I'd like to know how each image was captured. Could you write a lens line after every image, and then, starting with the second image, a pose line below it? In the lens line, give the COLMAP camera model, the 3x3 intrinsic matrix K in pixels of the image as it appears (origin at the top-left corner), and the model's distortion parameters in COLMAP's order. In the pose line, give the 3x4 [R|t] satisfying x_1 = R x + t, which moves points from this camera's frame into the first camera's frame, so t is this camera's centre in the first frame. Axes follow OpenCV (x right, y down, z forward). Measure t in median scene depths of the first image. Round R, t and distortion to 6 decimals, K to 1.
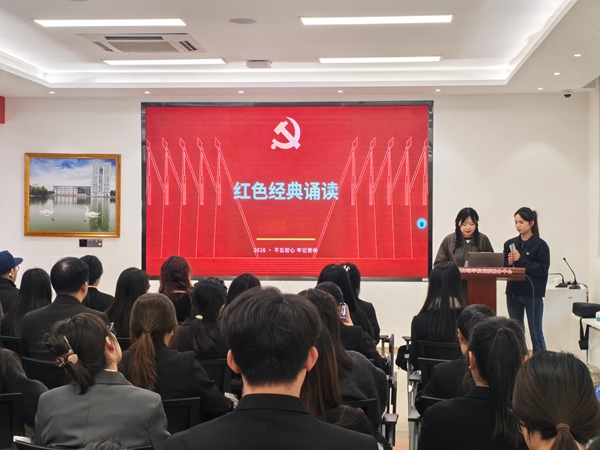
lens RADIAL K [[1022.0, 0, 301.7], [0, 1022.0, 224.5], [0, 0, 1]] dist [0.158628, 0.000000]
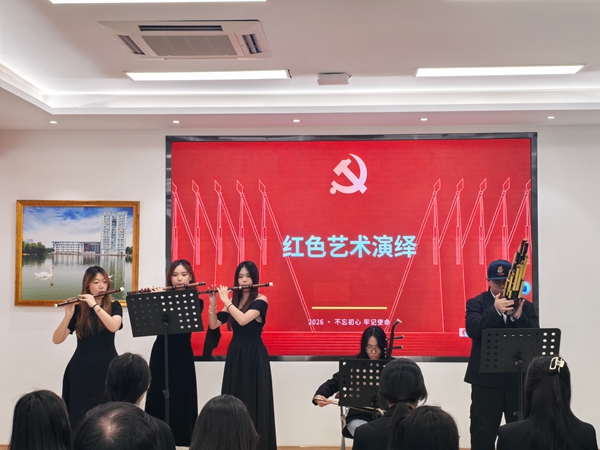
lens RADIAL K [[913.2, 0, 295.8], [0, 913.2, 223.2], [0, 0, 1]] dist [0.135068, 0.000000]
pose [[0.999406, -0.002693, 0.034345, -0.080879], [0.004574, 0.998487, -0.054805, -0.012359], [-0.034146, 0.054929, 0.997906, 0.295581]]
